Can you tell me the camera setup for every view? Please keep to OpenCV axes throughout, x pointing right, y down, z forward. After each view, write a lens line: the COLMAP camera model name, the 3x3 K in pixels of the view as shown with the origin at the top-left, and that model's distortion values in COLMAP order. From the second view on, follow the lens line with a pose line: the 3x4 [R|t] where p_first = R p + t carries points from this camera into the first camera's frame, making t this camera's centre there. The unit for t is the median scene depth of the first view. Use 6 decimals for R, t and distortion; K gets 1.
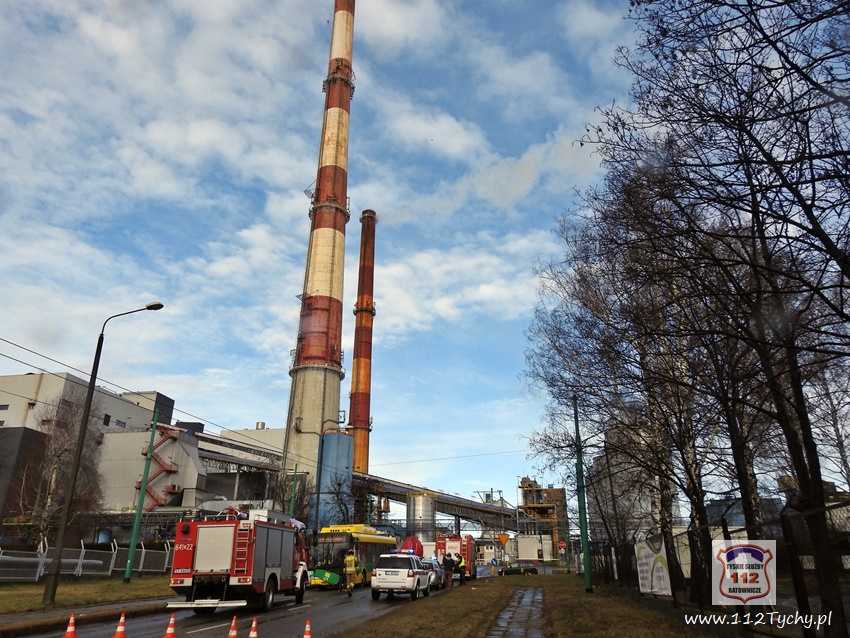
lens RADIAL K [[595.1, 0, 424.9], [0, 595.1, 320.8], [0, 0, 1]] dist [-0.003420, -0.001960]
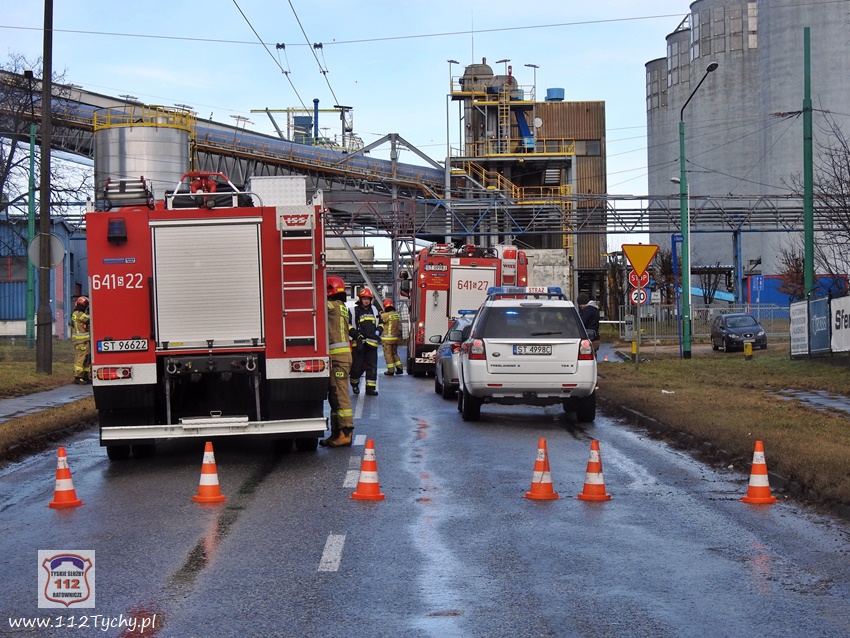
lens RADIAL K [[2136.7, 0, 425.2], [0, 2136.7, 319.3], [0, 0, 1]] dist [-0.023621, 0.000000]
pose [[0.987228, -0.012886, 0.158793, -0.426830], [-0.046529, 0.929946, 0.364740, -0.058911], [-0.152369, -0.367470, 0.917469, -0.171348]]
